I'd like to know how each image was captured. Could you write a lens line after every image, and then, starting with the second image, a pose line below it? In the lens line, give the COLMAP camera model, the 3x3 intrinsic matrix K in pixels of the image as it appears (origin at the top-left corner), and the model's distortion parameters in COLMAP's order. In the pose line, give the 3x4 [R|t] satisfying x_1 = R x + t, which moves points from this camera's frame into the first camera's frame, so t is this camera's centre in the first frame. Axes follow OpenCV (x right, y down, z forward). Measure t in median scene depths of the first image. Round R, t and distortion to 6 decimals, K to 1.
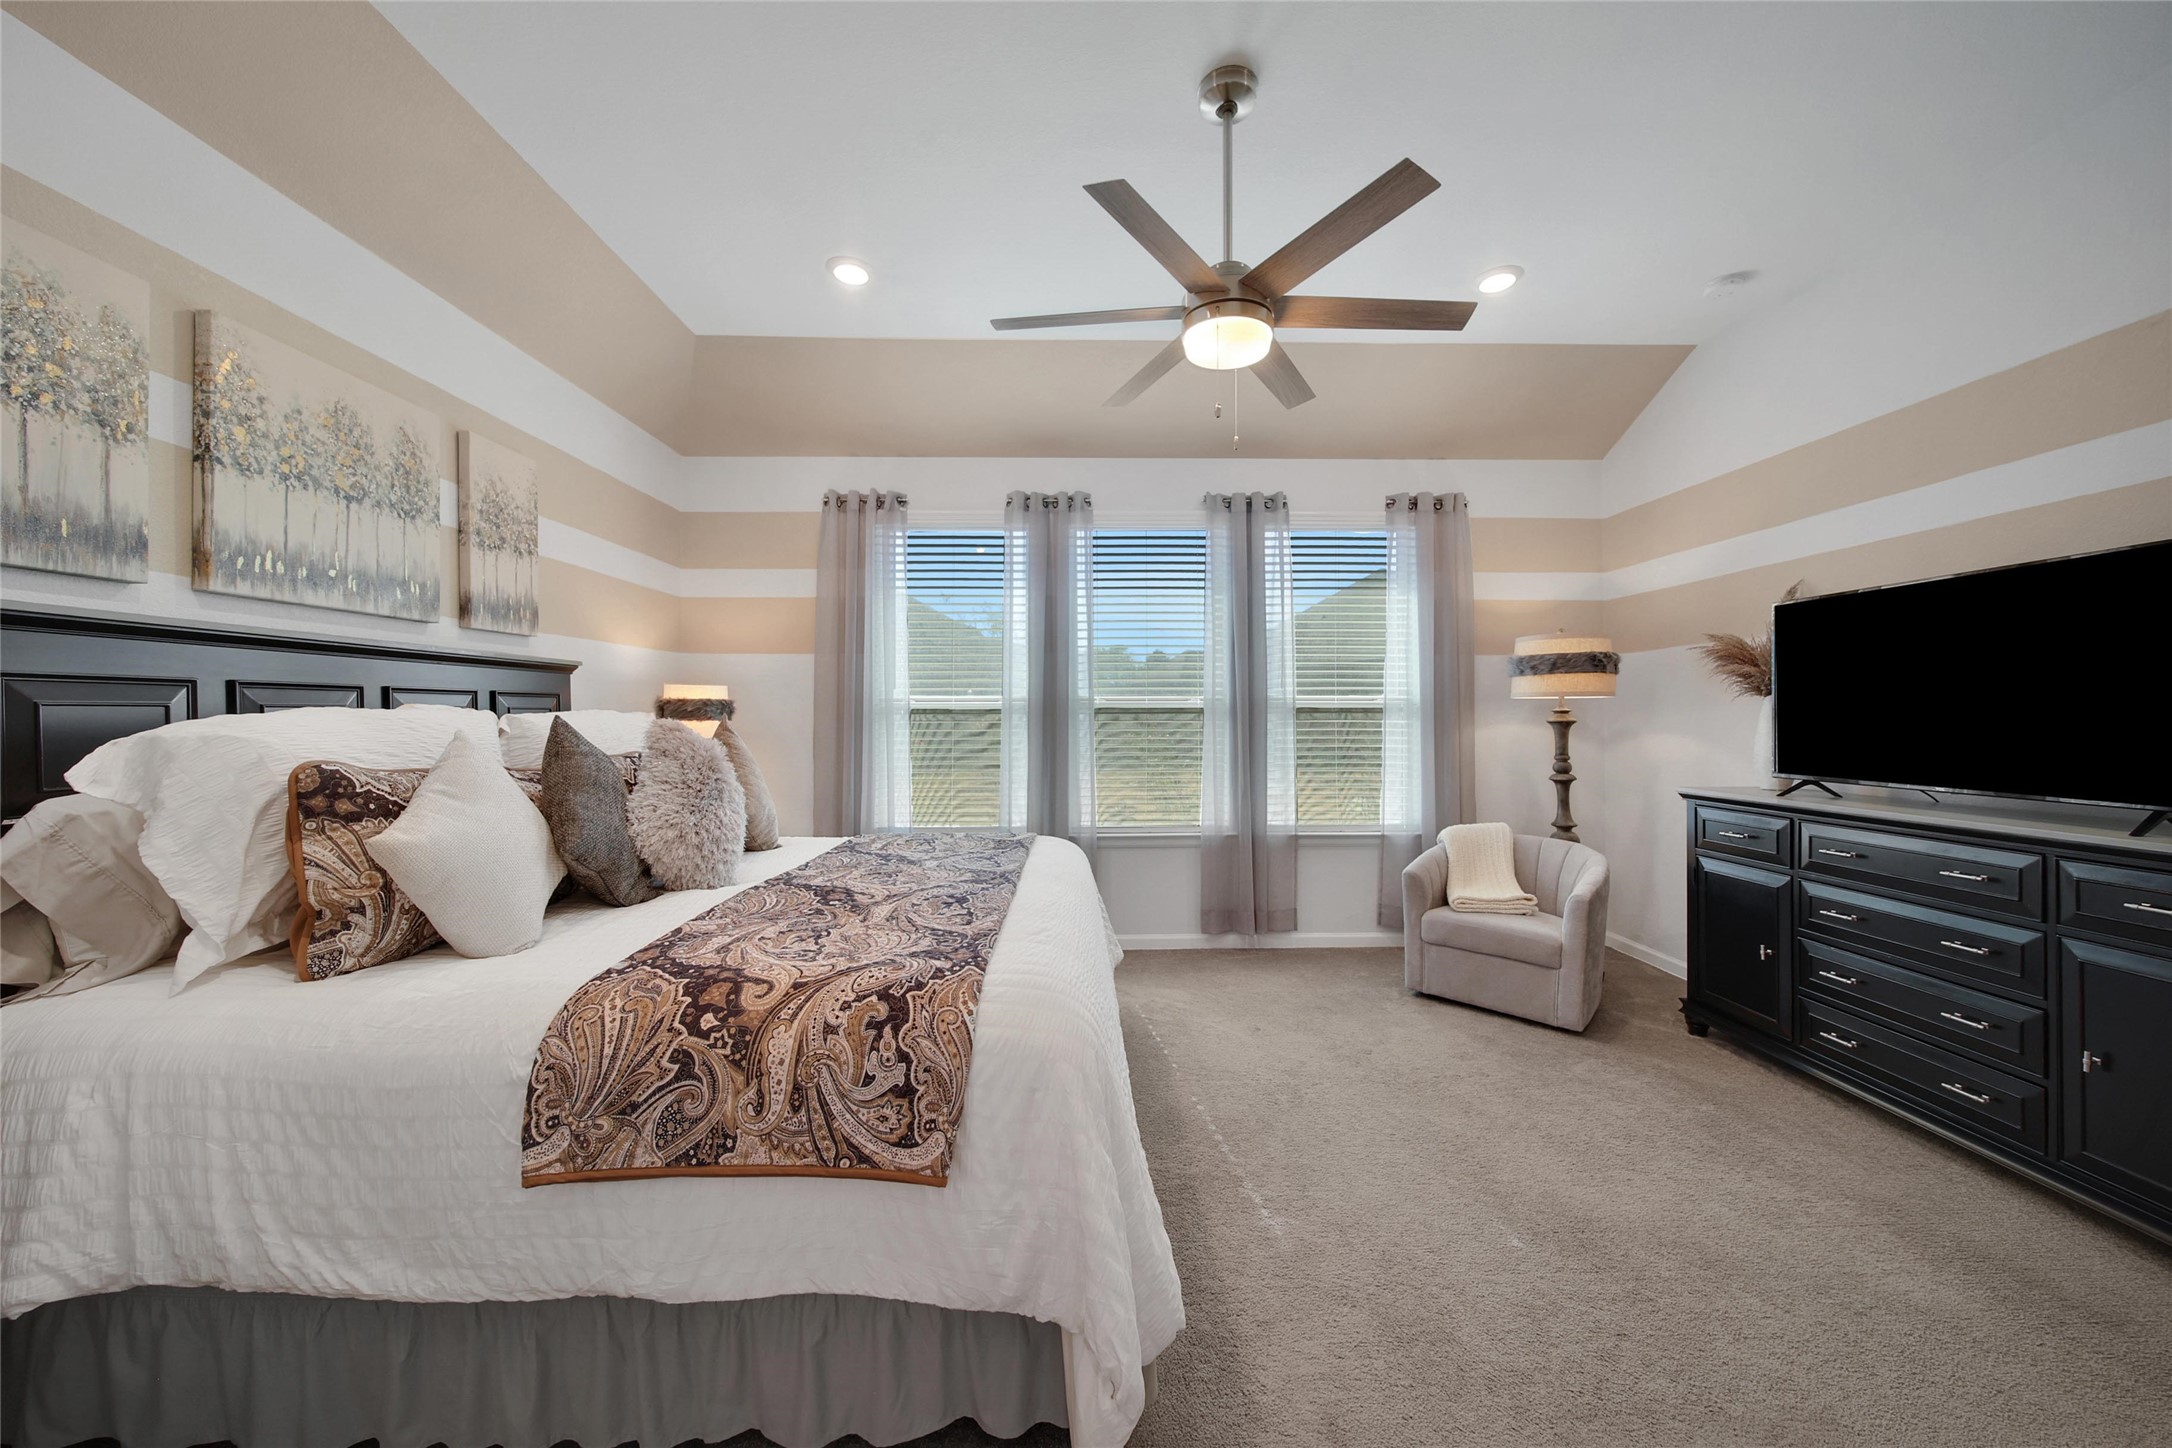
lens RADIAL K [[785.0, 0, 1083.5], [0, 785.0, 715.4], [0, 0, 1]] dist [-0.002124, -0.000528]
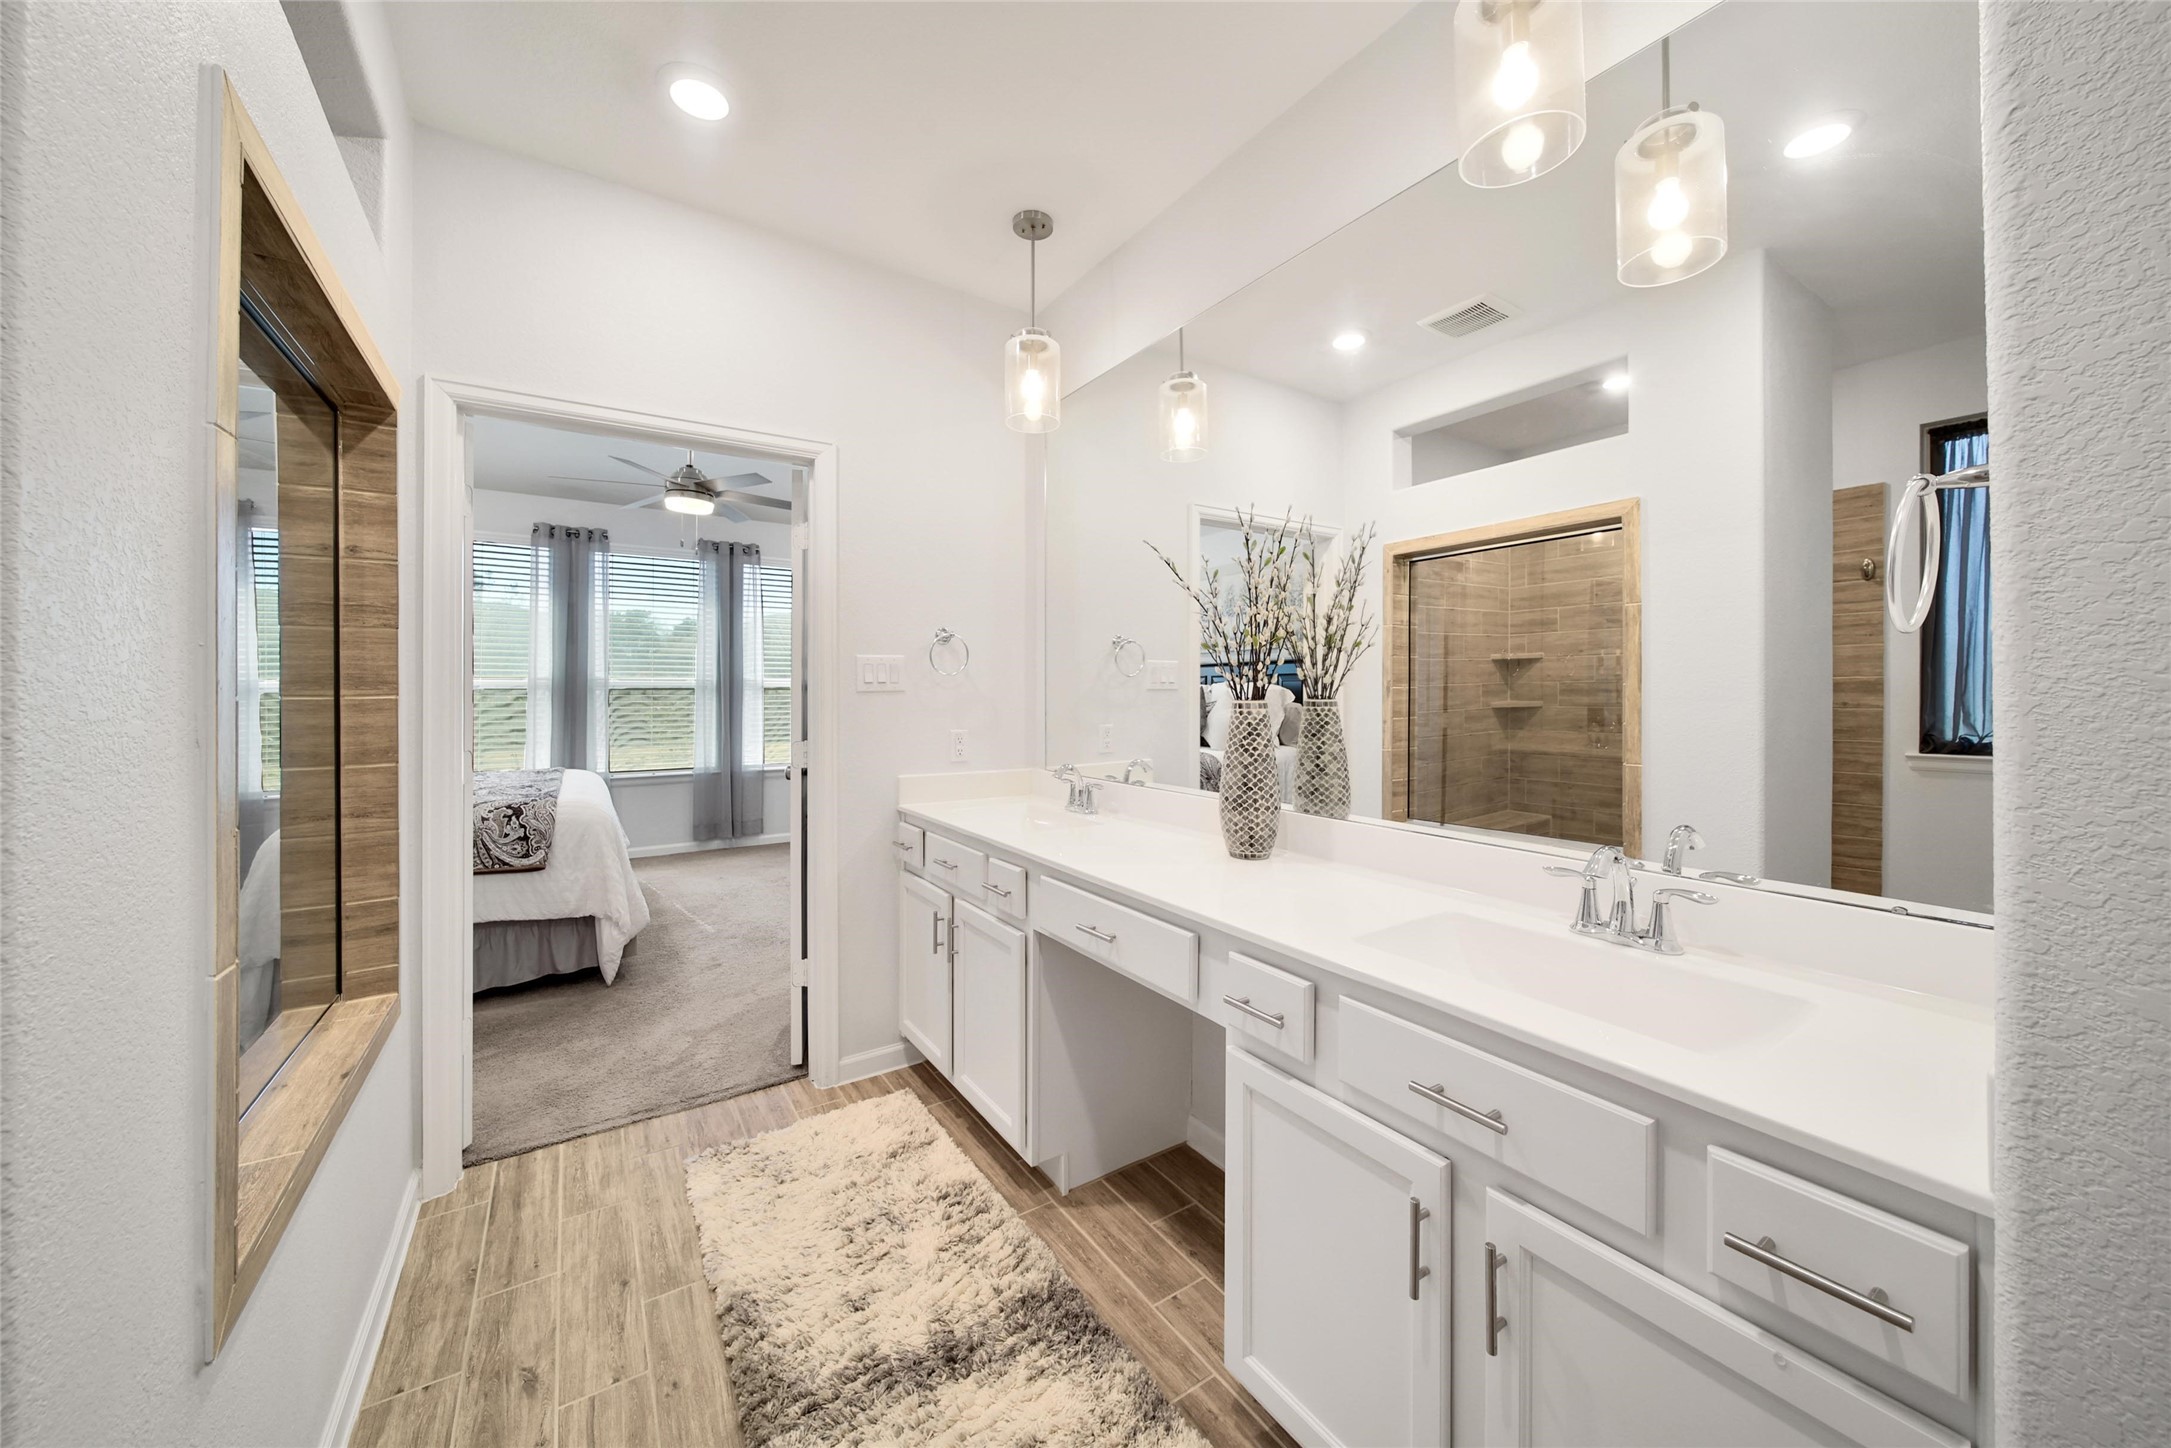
lens RADIAL K [[784.7, 0, 1077.9], [0, 784.7, 681.1], [0, 0, 1]] dist [-0.002124, -0.000528]
pose [[0.849452, 0.008053, 0.527604, -0.021924], [-0.000377, 0.999893, -0.014655, 0.002648], [-0.527665, 0.012250, 0.849364, -0.977729]]
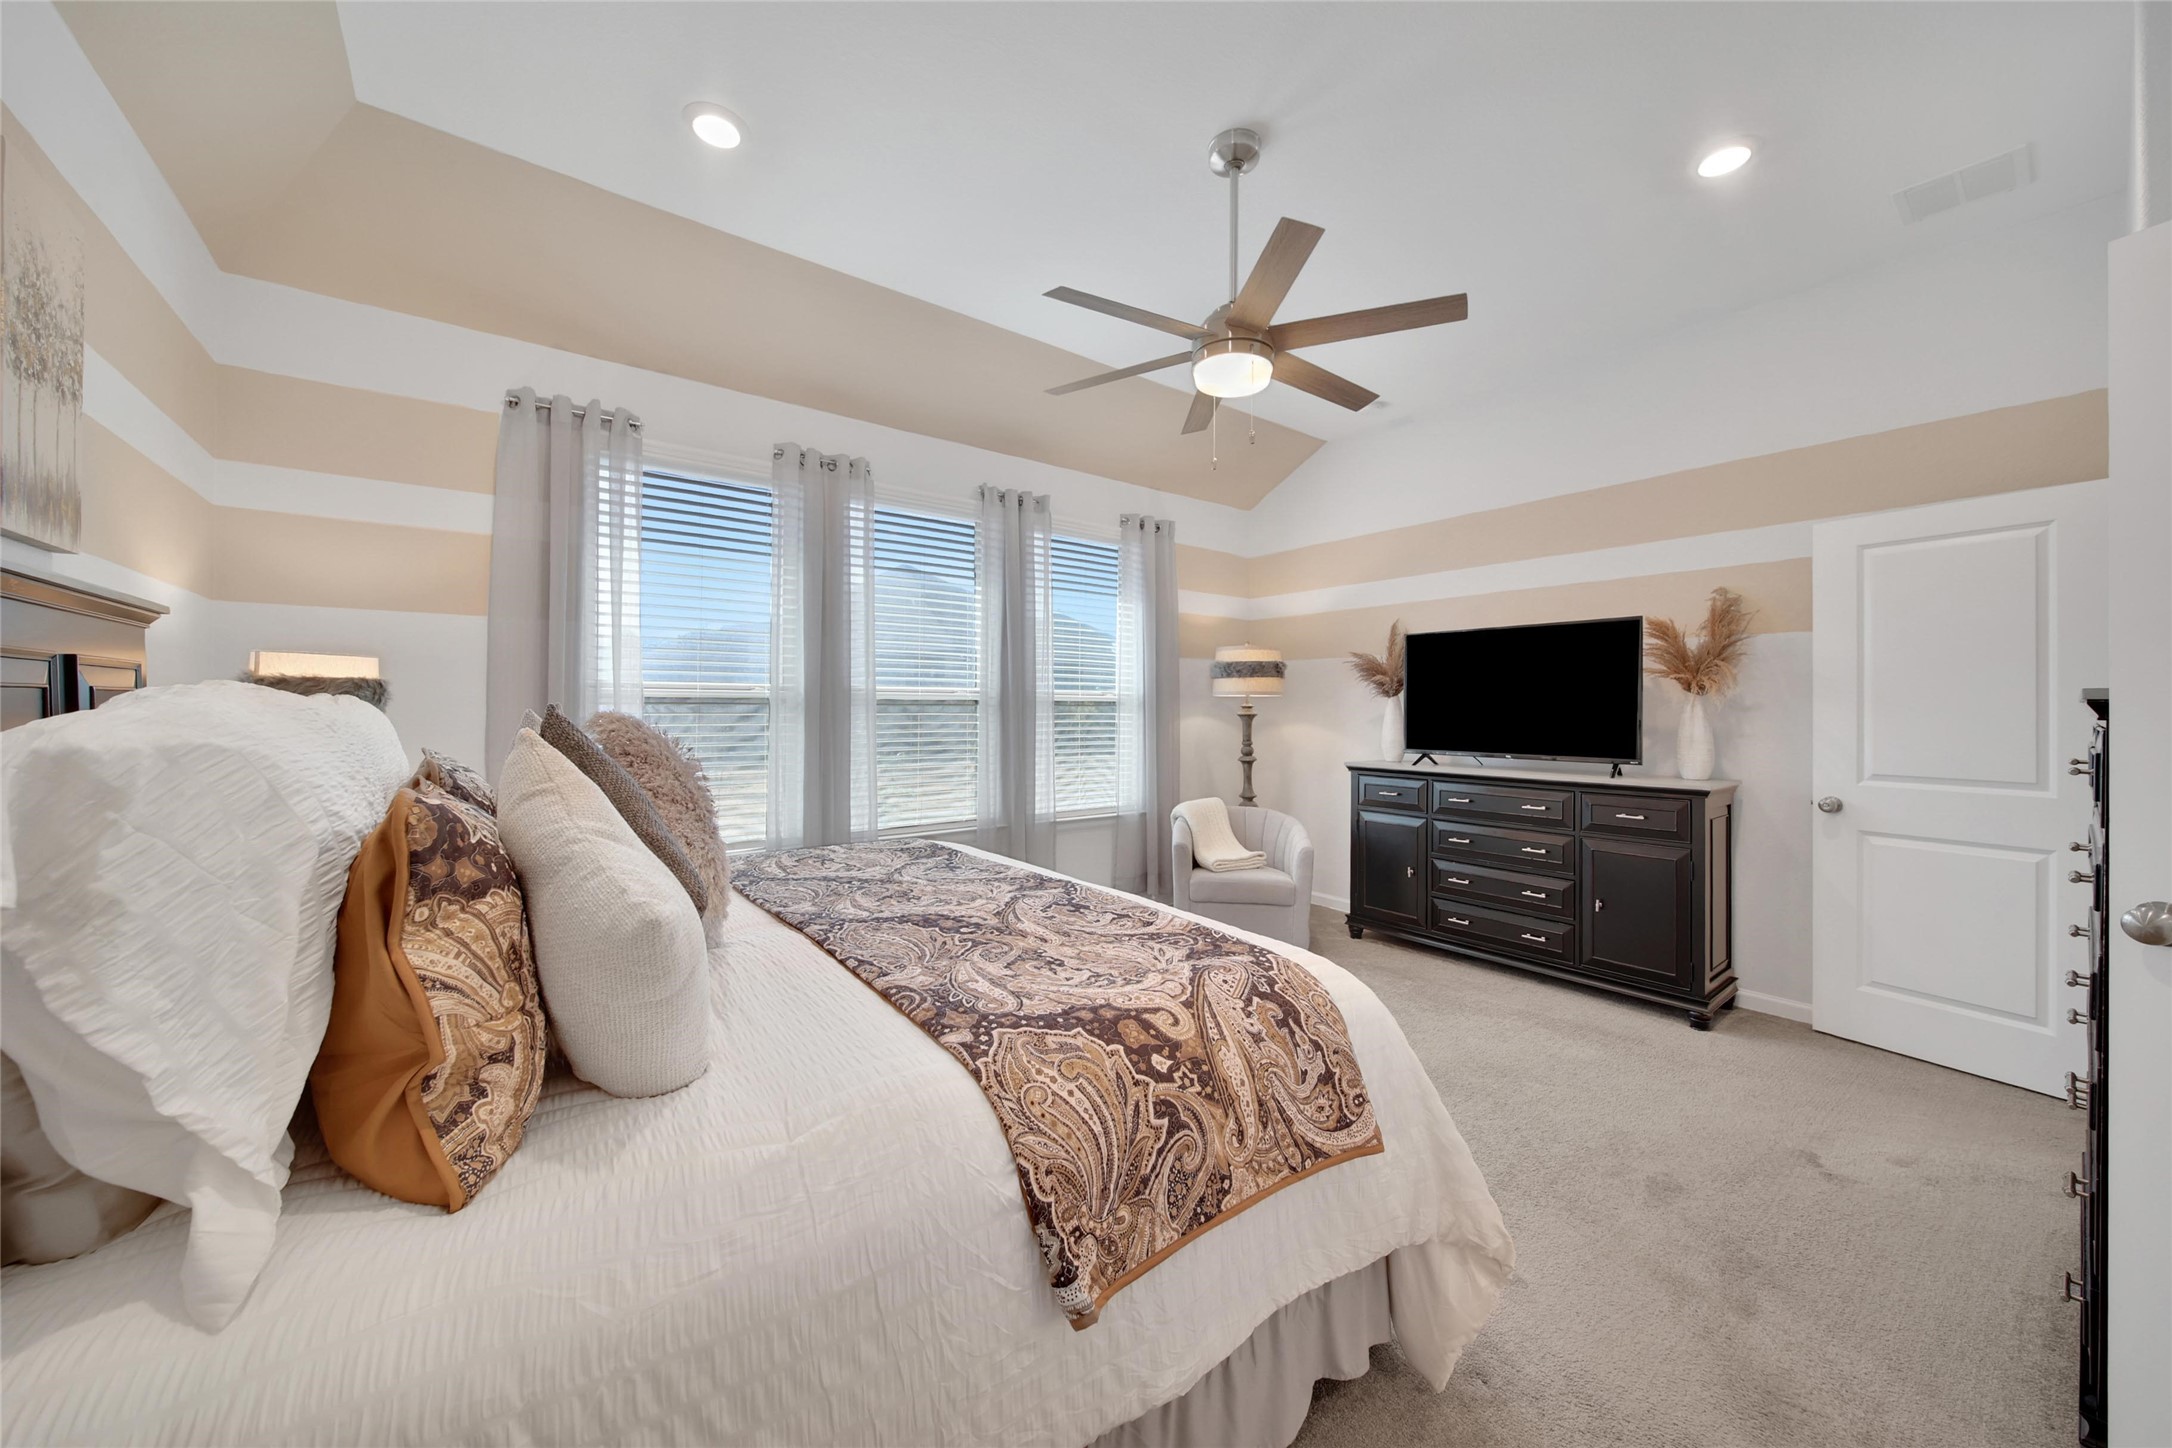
lens RADIAL K [[785.0, 0, 1133.1], [0, 785.0, 706.4], [0, 0, 1]] dist [-0.002124, -0.000528]
pose [[0.797894, 0.007419, 0.602752, -0.487557], [-0.006989, 0.999971, -0.003057, 0.000072], [-0.602757, -0.001774, 0.797923, 0.156195]]
